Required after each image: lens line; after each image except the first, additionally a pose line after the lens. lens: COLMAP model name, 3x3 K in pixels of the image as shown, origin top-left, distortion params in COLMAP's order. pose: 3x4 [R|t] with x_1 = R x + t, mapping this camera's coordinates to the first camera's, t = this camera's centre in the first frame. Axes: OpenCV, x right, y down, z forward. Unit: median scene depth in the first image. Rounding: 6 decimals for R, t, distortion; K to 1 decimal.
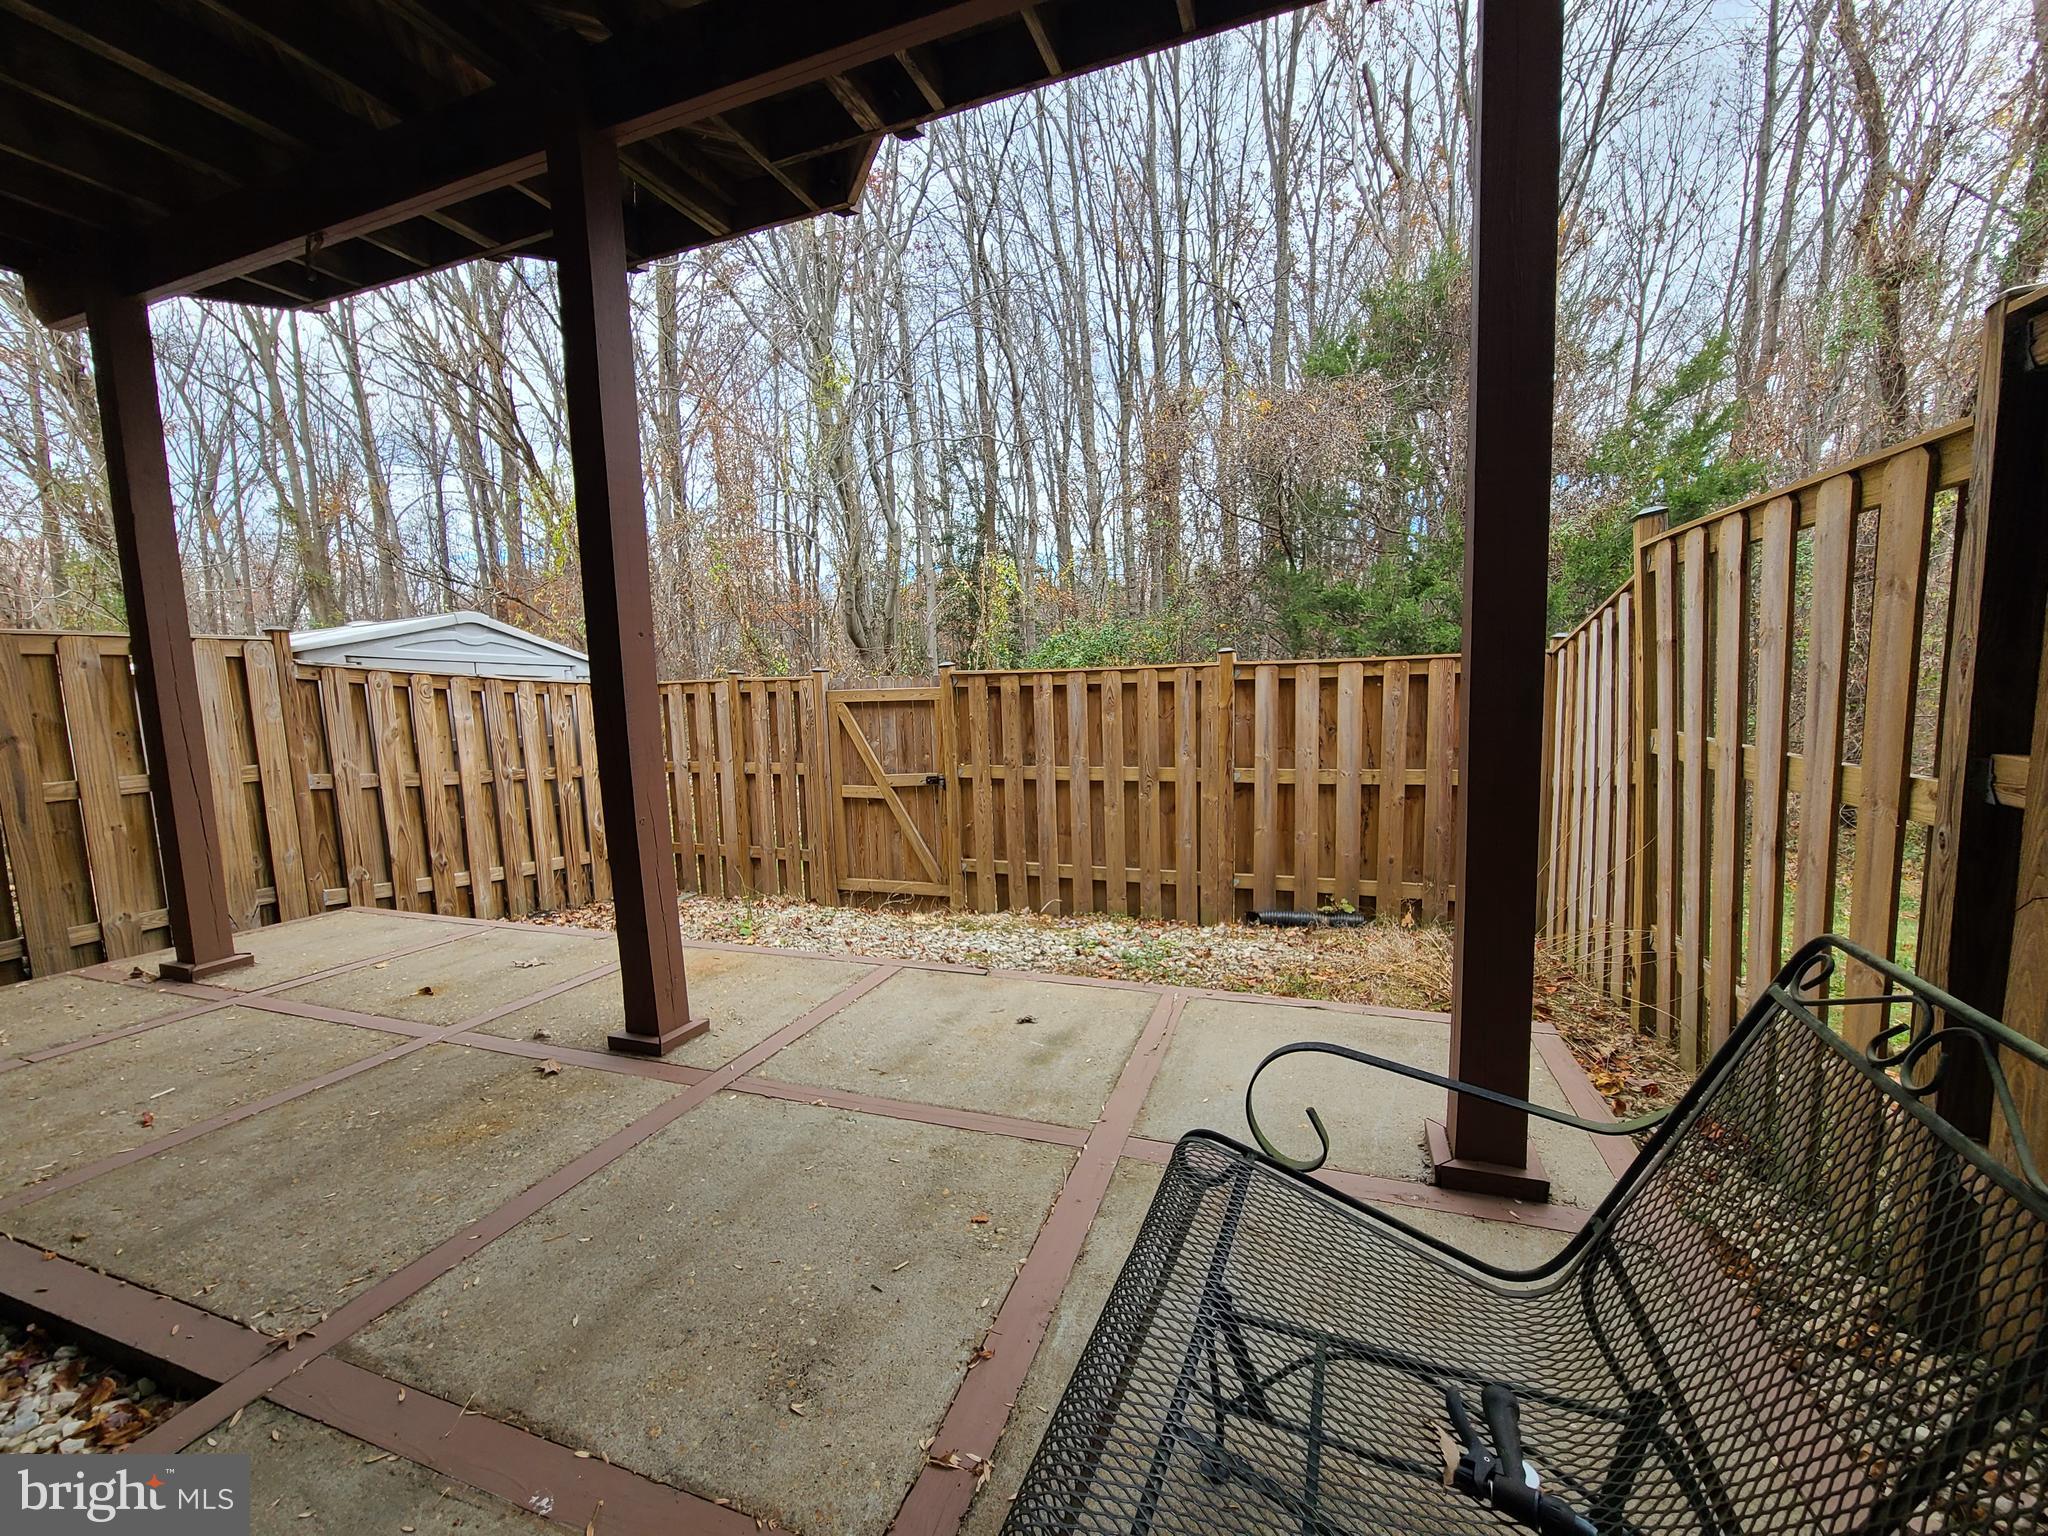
lens RADIAL K [[837.9, 0, 1016.0], [0, 837.9, 772.2], [0, 0, 1]] dist [-0.001969, 0.000643]
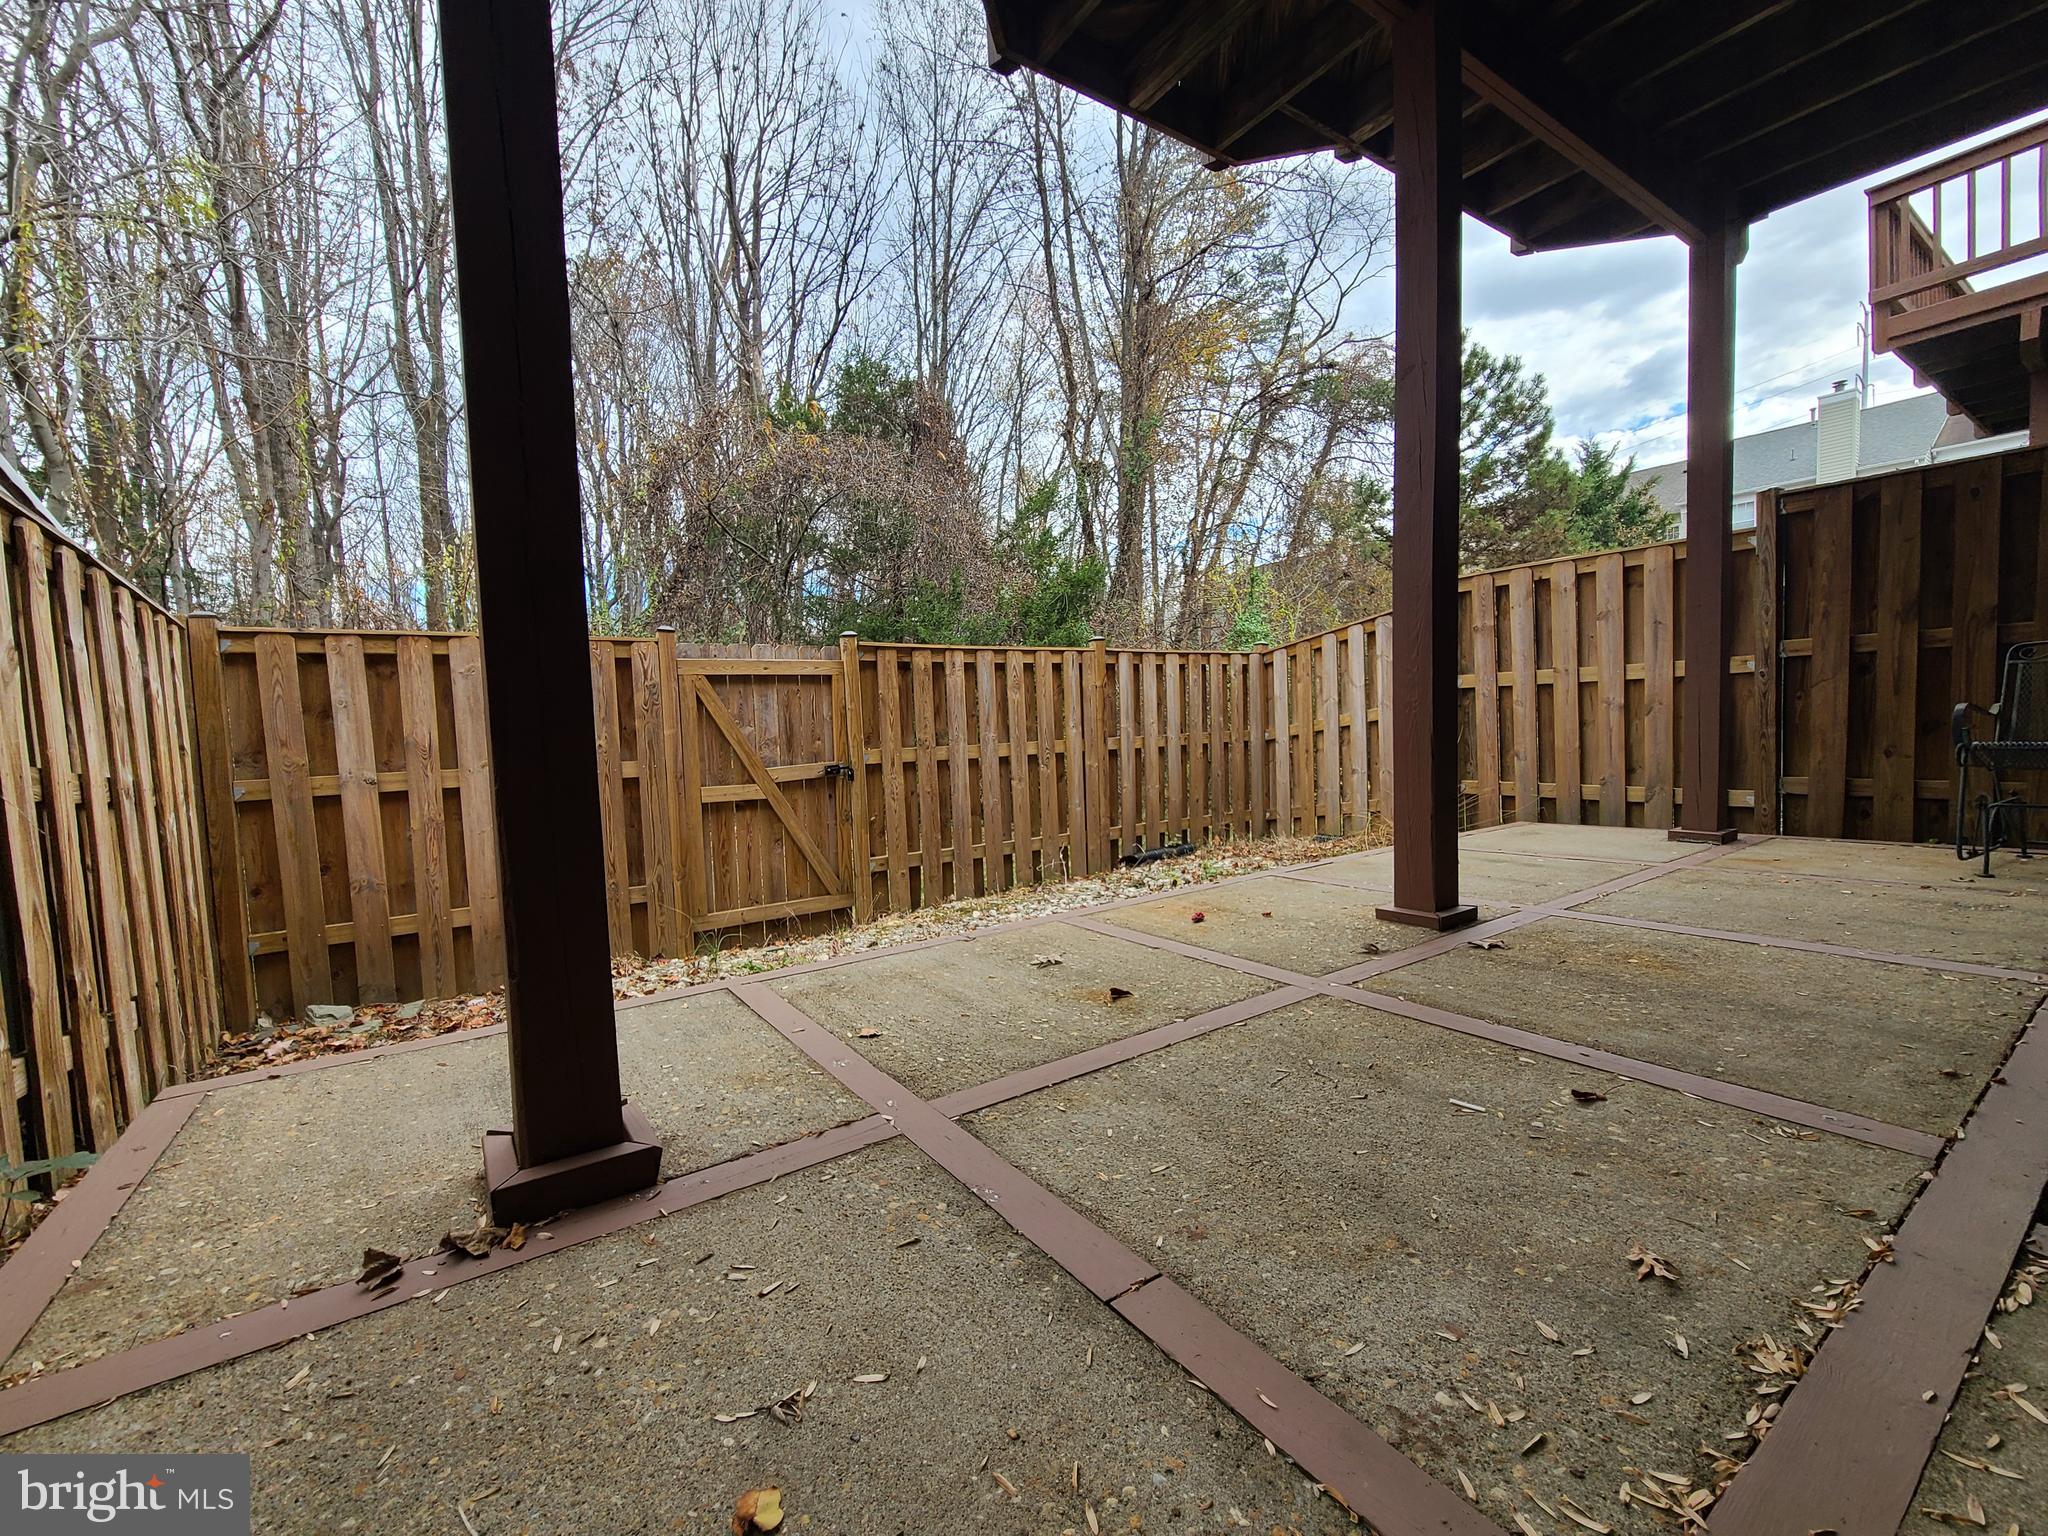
lens RADIAL K [[837.9, 0, 1009.3], [0, 837.9, 773.2], [0, 0, 1]] dist [-0.001969, 0.000643]
pose [[0.579977, -0.038456, 0.813725, -0.730403], [0.106671, 0.993870, -0.029059, 0.060078], [-0.807619, 0.103654, 0.580524, 0.391852]]
